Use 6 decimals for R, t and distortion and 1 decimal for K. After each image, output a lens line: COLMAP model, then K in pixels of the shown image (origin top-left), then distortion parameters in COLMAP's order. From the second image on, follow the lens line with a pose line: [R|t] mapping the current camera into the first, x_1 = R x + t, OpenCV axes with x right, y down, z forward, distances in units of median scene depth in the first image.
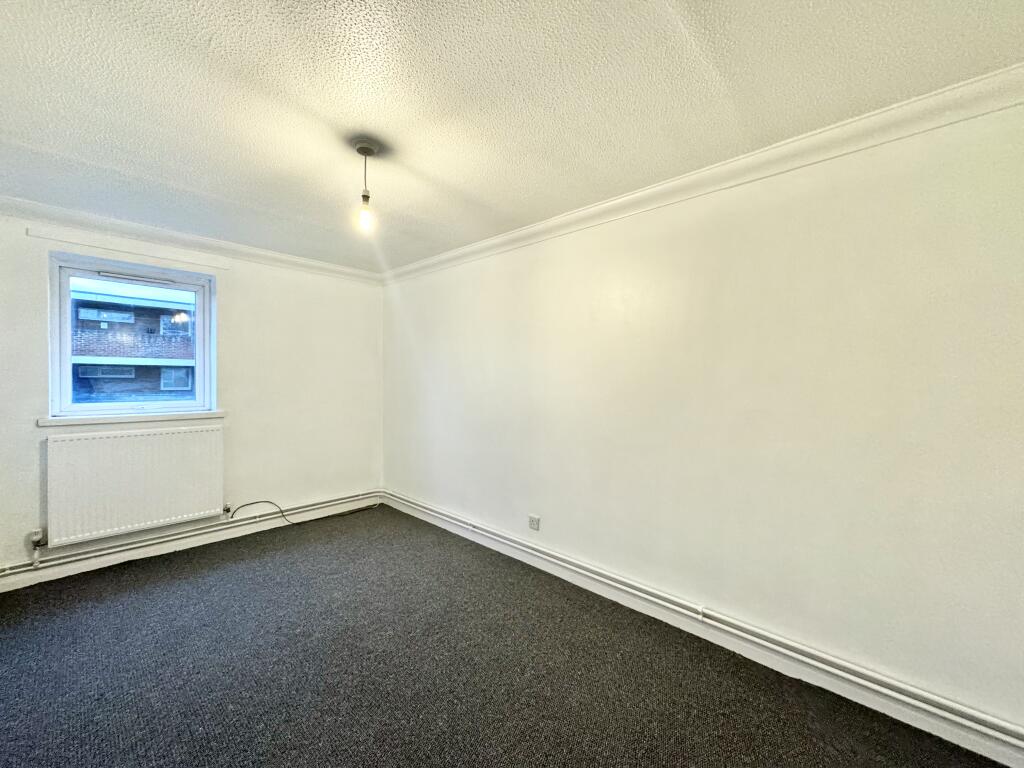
lens RADIAL K [[408.3, 0, 512.0], [0, 408.3, 384.0], [0, 0, 1]] dist [0.000650, 0.000070]
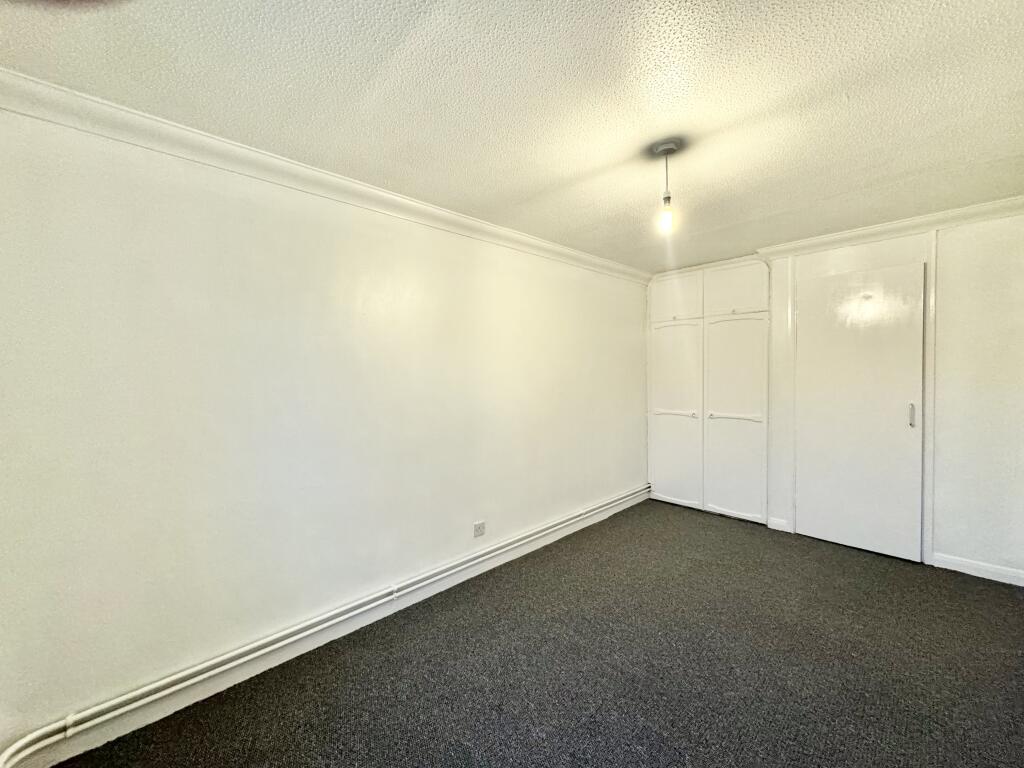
lens RADIAL K [[408.3, 0, 512.0], [0, 408.3, 384.0], [0, 0, 1]] dist [0.000650, 0.000070]
pose [[0.042508, -0.015984, 0.998968, -0.999809], [0.041408, 0.999041, 0.014224, -0.010478], [-0.998238, 0.040760, 0.043129, 0.971166]]
